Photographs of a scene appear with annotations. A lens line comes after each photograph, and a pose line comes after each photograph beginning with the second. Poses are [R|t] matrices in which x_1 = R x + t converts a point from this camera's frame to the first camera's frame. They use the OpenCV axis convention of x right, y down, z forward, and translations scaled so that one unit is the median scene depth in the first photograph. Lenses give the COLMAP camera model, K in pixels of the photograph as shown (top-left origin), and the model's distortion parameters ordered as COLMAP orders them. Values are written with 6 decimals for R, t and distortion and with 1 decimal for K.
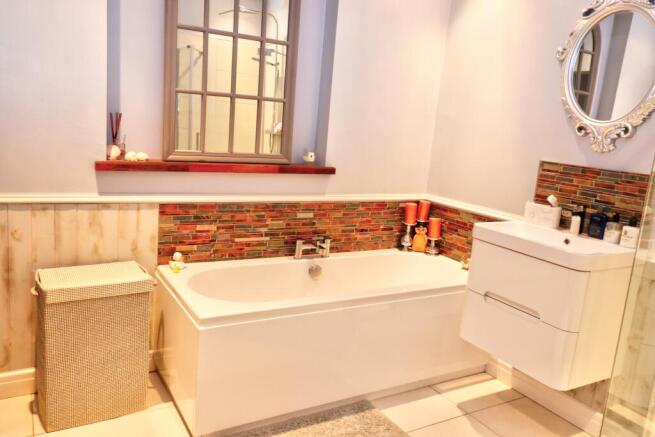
lens RADIAL K [[519.4, 0, 331.3], [0, 519.4, 217.3], [0, 0, 1]] dist [0.007086, 0.000820]
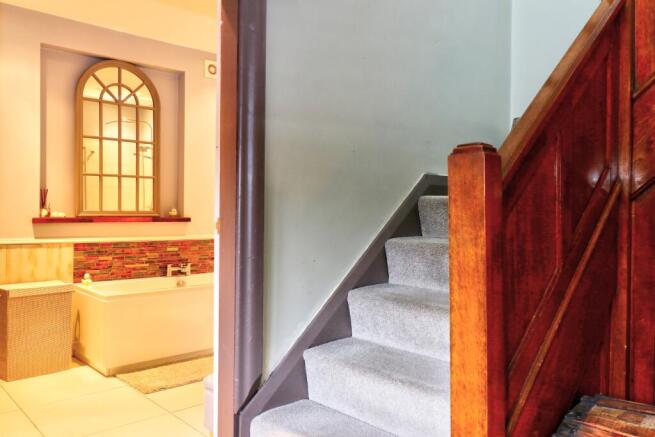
lens RADIAL K [[519.4, 0, 323.6], [0, 519.4, 216.5], [0, 0, 1]] dist [0.007086, 0.000820]
pose [[0.979459, -0.076486, 0.186575, 0.120378], [0.108155, 0.980185, -0.165952, 0.227129], [-0.170185, 0.182722, 0.968323, -0.650353]]
